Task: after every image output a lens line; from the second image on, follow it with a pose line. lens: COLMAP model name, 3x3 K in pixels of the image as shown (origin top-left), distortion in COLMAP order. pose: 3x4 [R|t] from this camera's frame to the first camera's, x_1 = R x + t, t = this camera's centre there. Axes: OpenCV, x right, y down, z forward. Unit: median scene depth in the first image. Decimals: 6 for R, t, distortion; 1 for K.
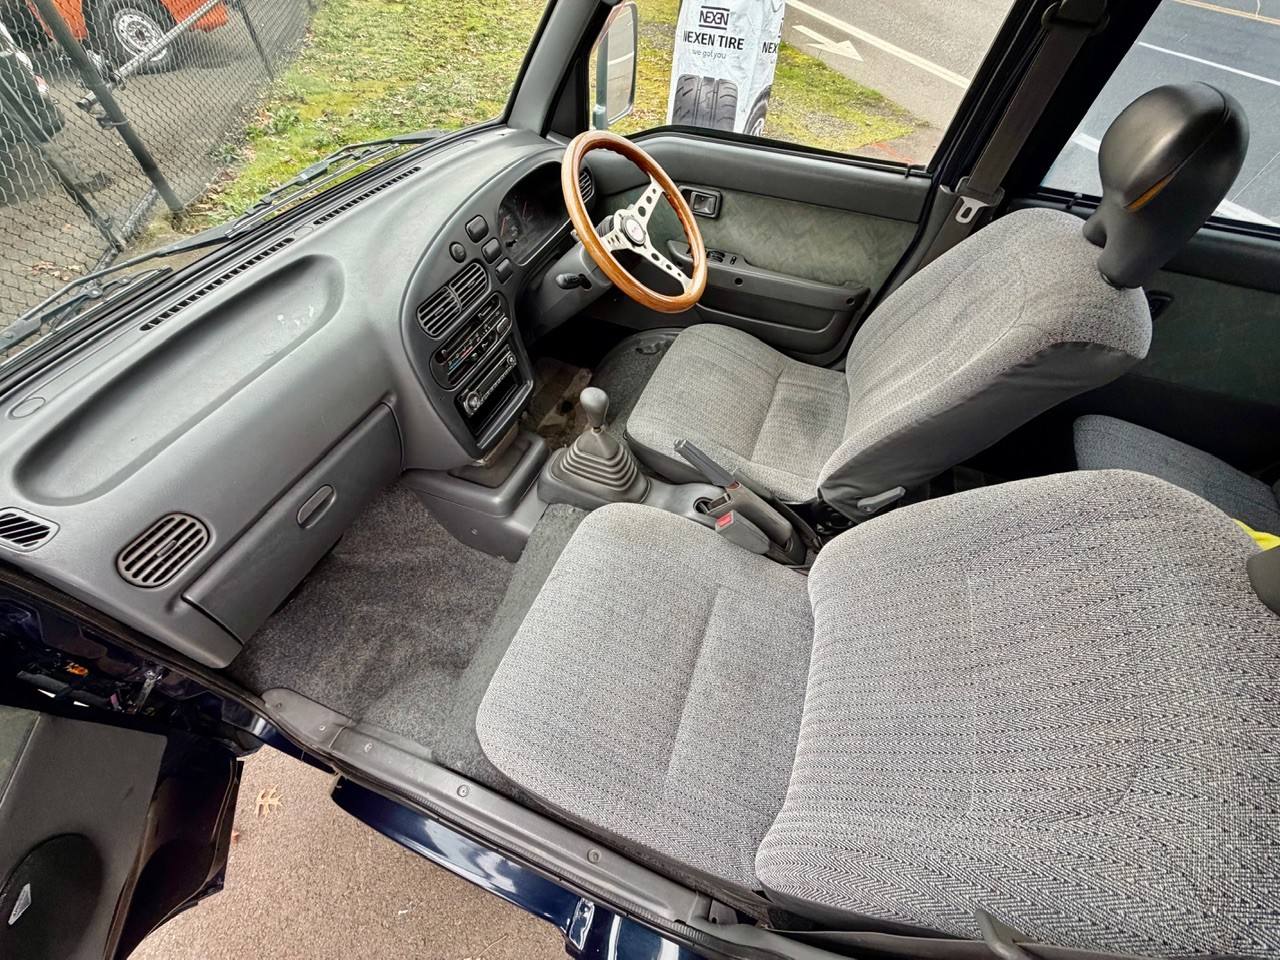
lens RADIAL K [[508.4, 0, 637.7], [0, 508.4, 480.0], [0, 0, 1]] dist [0.000576, -0.000198]
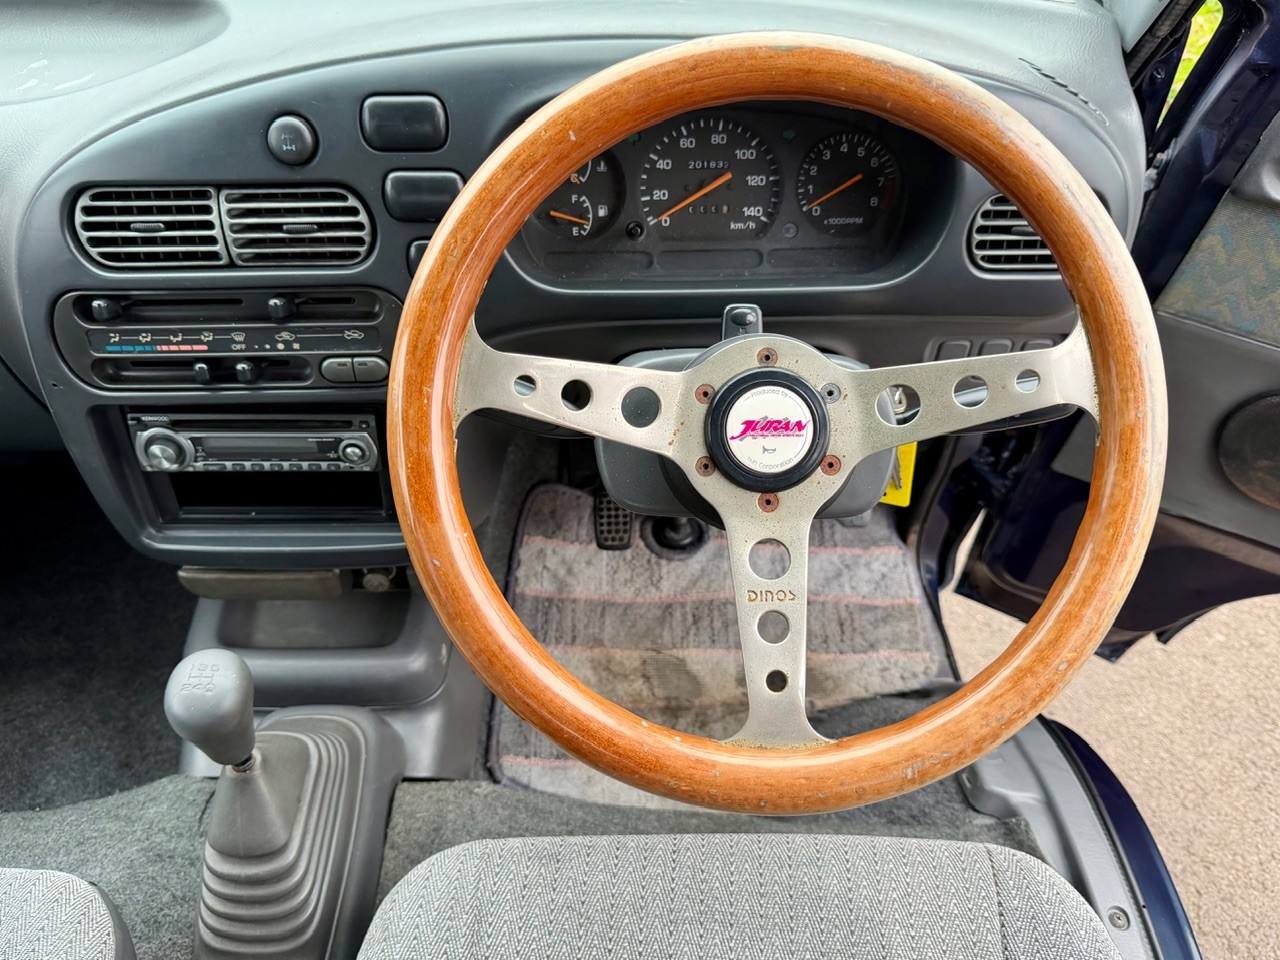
lens RADIAL K [[989.8, 0, 635.5], [0, 989.8, 483.8], [0, 0, 1]] dist [0.105524, -0.209560]
pose [[0.370732, 0.667545, -0.645710, 0.292747], [-0.721838, 0.644577, 0.251933, -0.526935], [0.584387, 0.372699, 0.720824, 0.588701]]
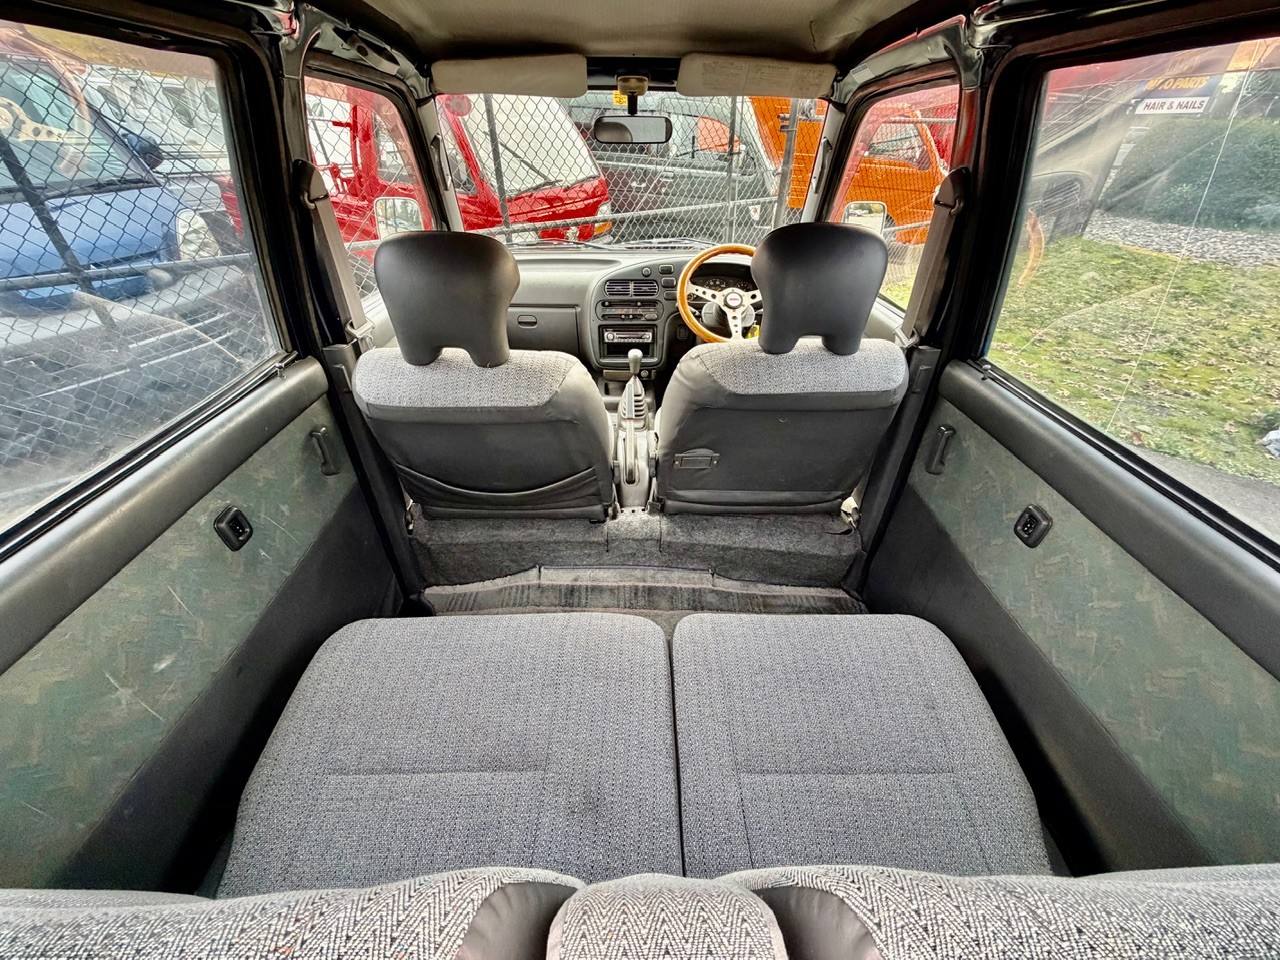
lens RADIAL K [[508.4, 0, 637.7], [0, 508.4, 480.0], [0, 0, 1]] dist [0.000576, -0.000198]
pose [[0.375068, 0.490227, -0.786766, 1.373317], [-0.722467, 0.686374, 0.083259, -0.010660], [0.580832, 0.537185, 0.611610, 0.133788]]
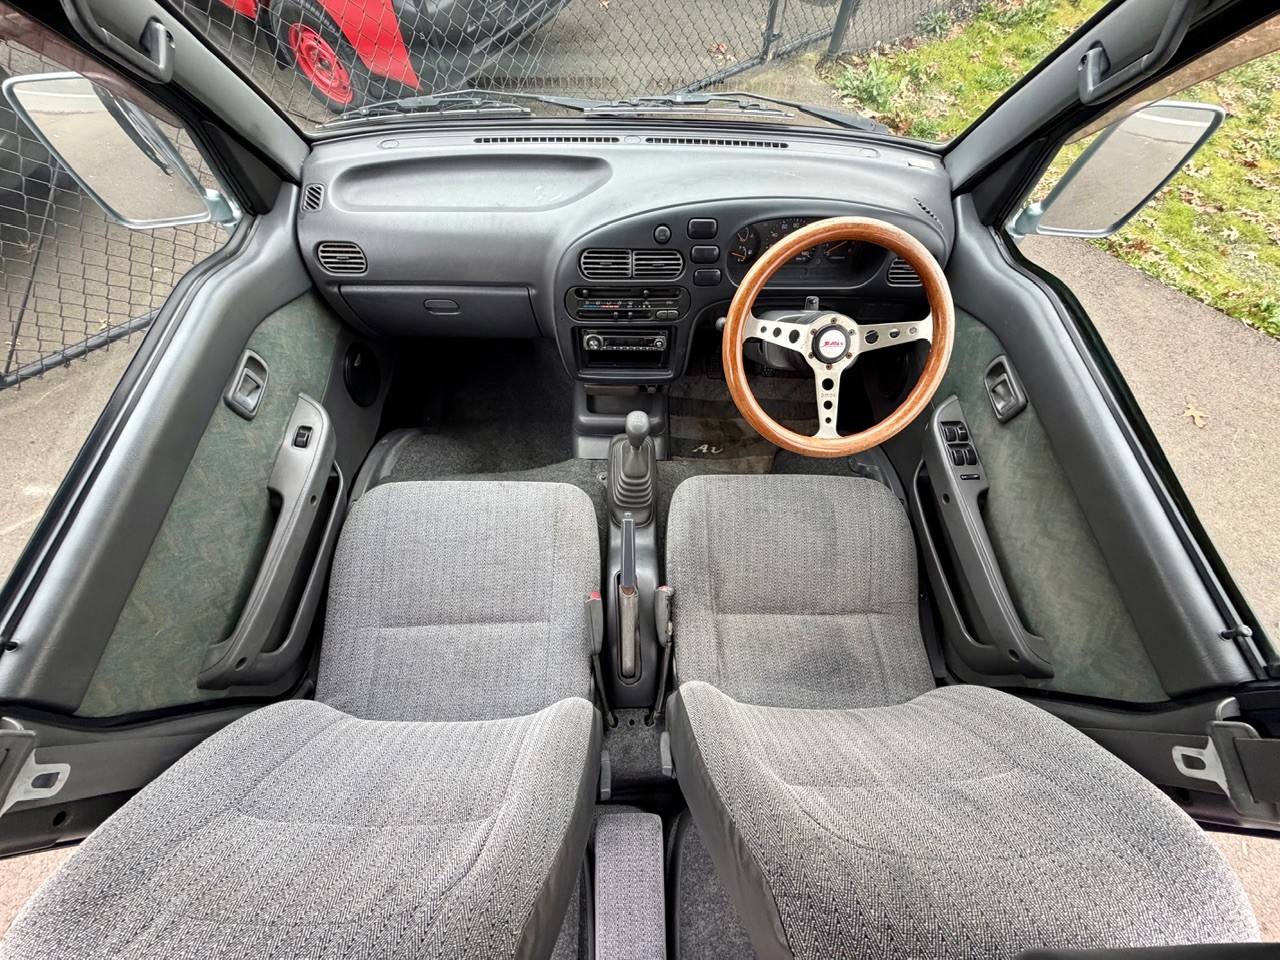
lens RADIAL K [[509.8, 0, 638.7], [0, 509.8, 475.7], [0, 0, 1]] dist [-0.000133, -0.000184]
pose [[0.372054, 0.813881, -0.446288, 0.403113], [-0.733799, 0.552342, 0.395547, -0.450230], [0.568432, 0.180320, 0.802726, 0.184751]]
